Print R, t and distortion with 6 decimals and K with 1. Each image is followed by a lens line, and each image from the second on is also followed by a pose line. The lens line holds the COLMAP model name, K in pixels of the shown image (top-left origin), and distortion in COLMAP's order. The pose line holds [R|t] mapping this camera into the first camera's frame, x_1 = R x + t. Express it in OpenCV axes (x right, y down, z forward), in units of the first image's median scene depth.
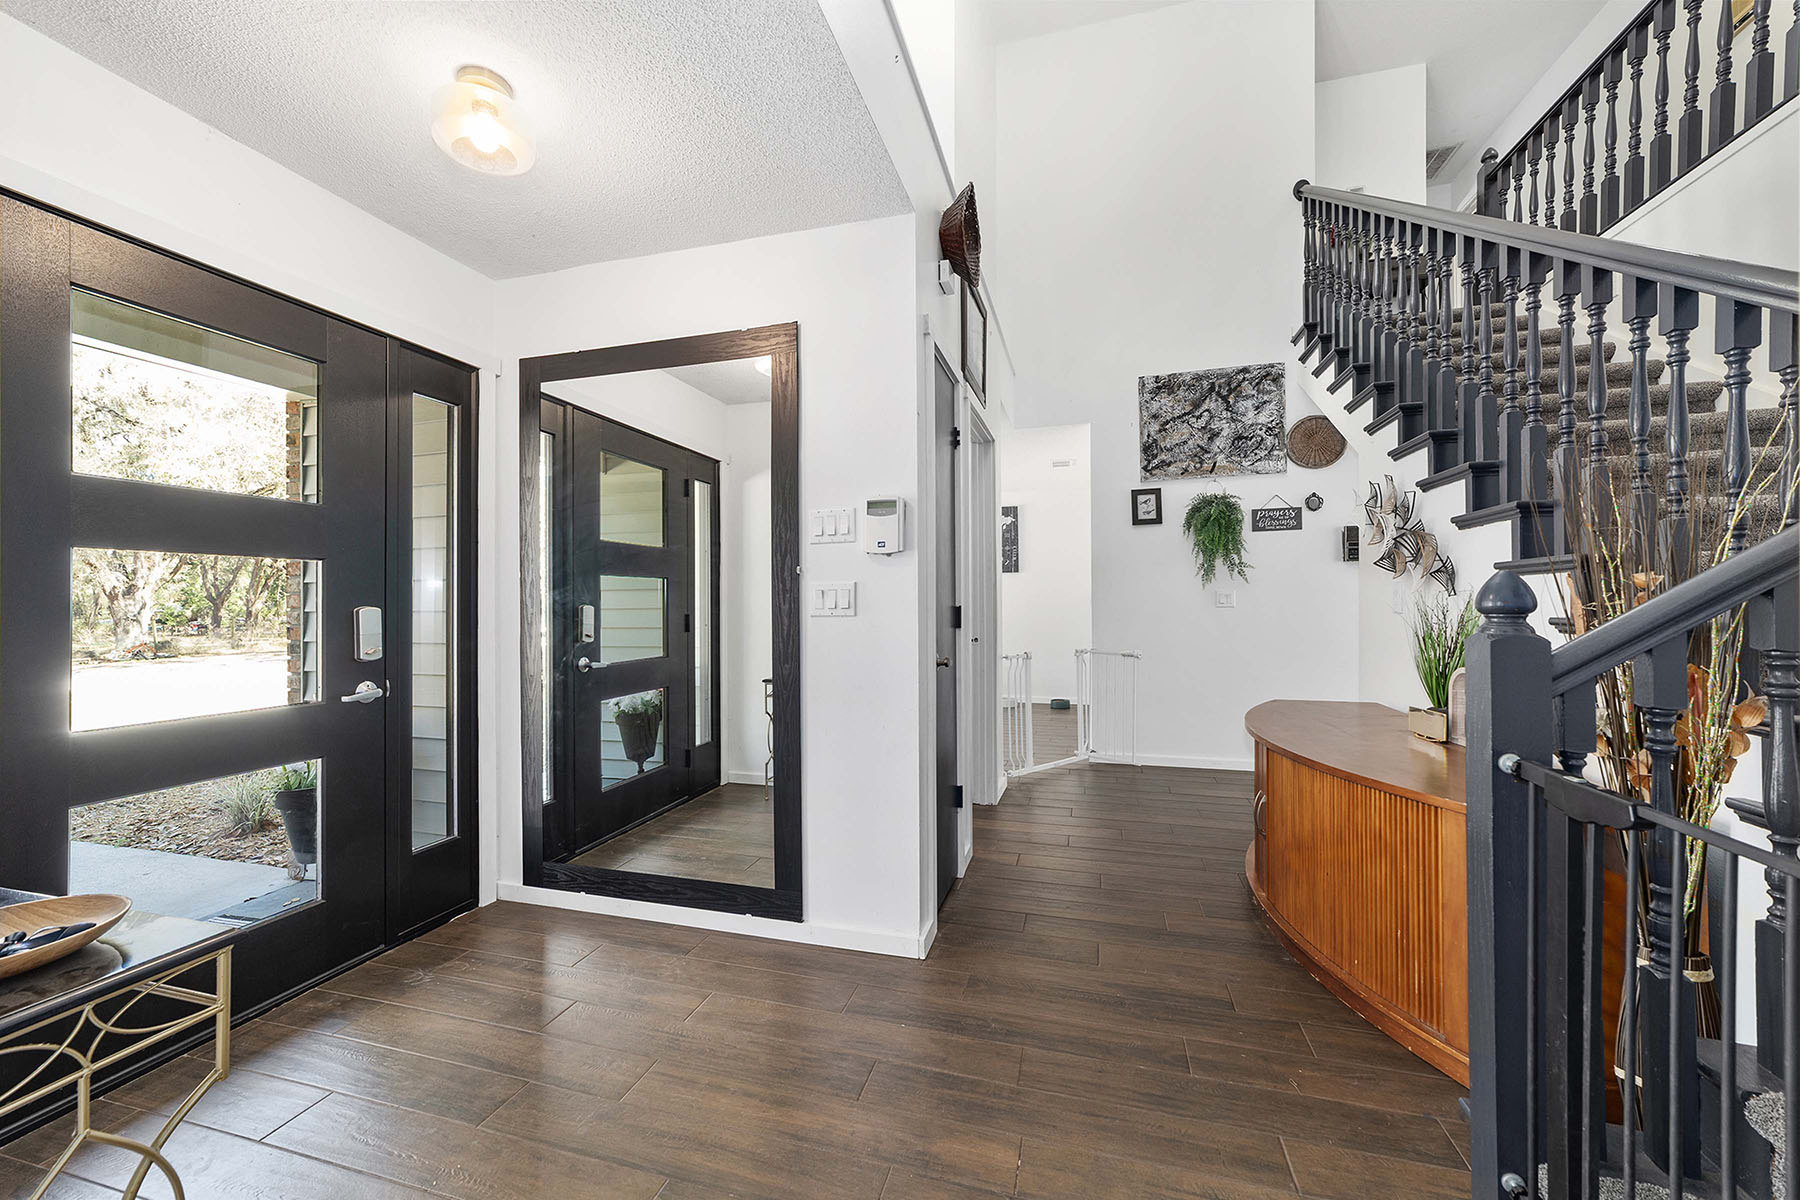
lens RADIAL K [[694.2, 0, 895.3], [0, 694.2, 608.6], [0, 0, 1]] dist [-0.000986, 0.001866]
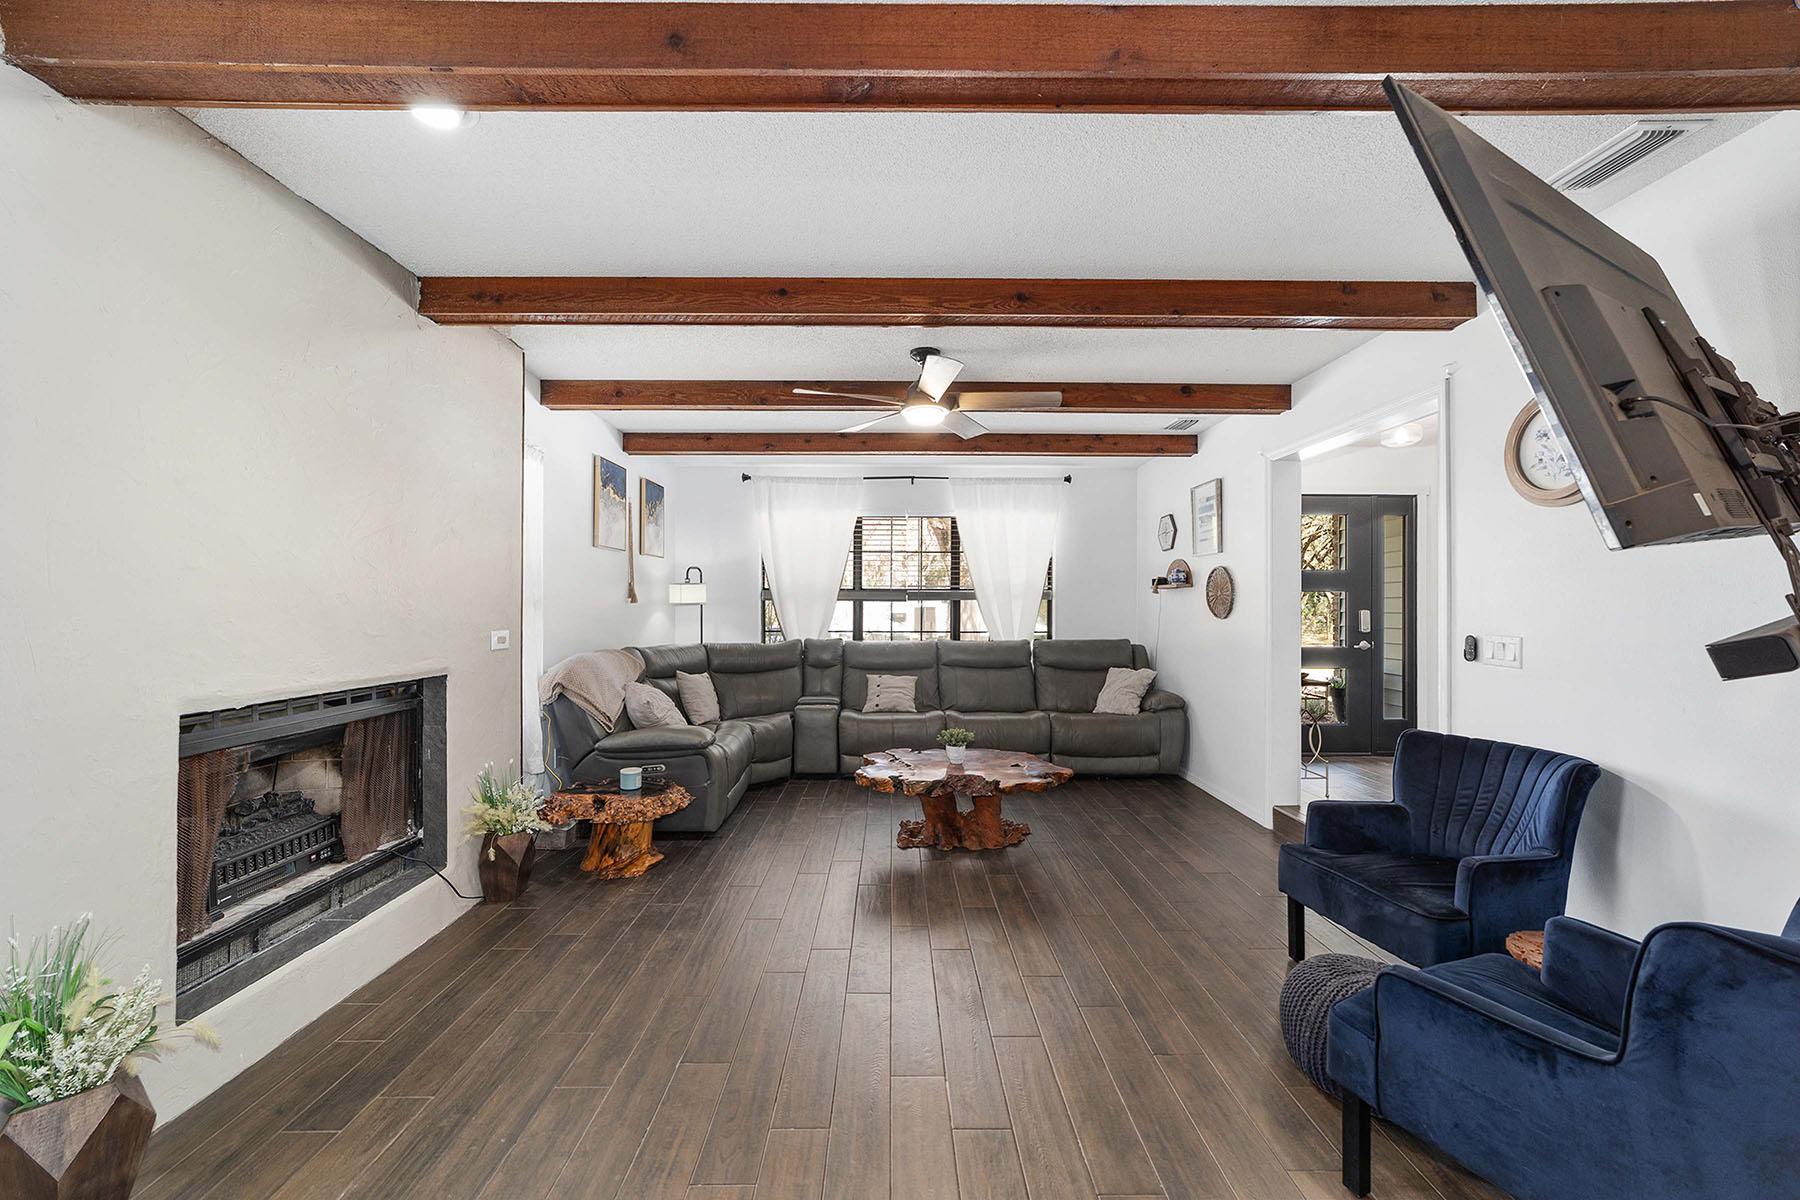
lens RADIAL K [[694.2, 0, 890.5], [0, 694.2, 601.2], [0, 0, 1]] dist [-0.000986, 0.001866]
pose [[0.289798, -0.007009, -0.957062, 1.018643], [-0.006507, 0.999936, -0.009293, 0.000914], [0.957066, 0.008921, 0.289734, -1.210504]]
